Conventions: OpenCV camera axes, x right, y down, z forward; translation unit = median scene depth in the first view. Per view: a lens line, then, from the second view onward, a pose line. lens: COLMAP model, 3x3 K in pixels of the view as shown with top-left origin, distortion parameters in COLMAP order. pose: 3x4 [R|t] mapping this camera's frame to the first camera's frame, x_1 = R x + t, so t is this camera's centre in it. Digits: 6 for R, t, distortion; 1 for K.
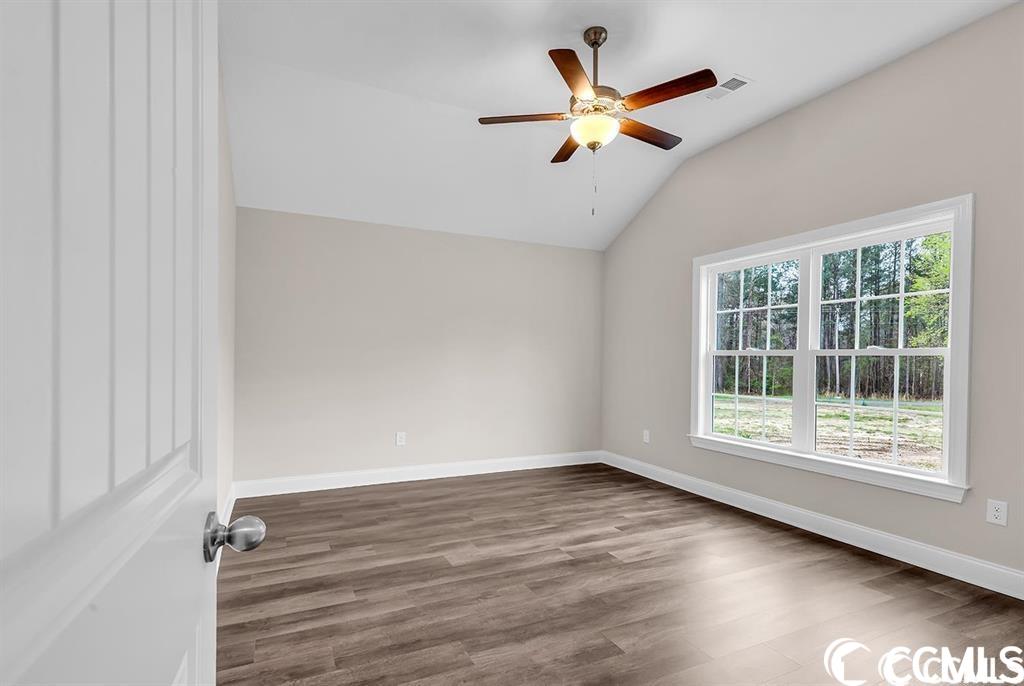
lens RADIAL K [[521.6, 0, 512.0], [0, 521.6, 343.0], [0, 0, 1]] dist [0.003456, 0.000334]
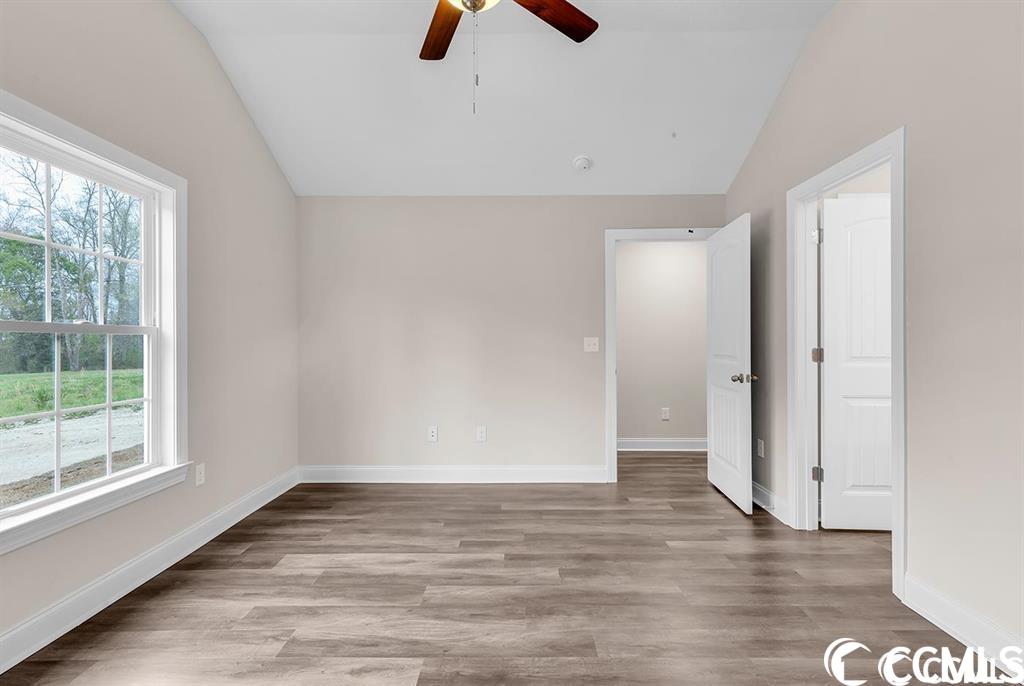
lens RADIAL K [[477.6, 0, 529.6], [0, 477.6, 346.1], [0, 0, 1]] dist [0.004663, 0.000037]
pose [[-0.913671, -0.008576, 0.406365, -0.158048], [-0.018741, 0.999603, -0.021041, 0.046469], [-0.406023, -0.026840, -0.913468, 1.674730]]
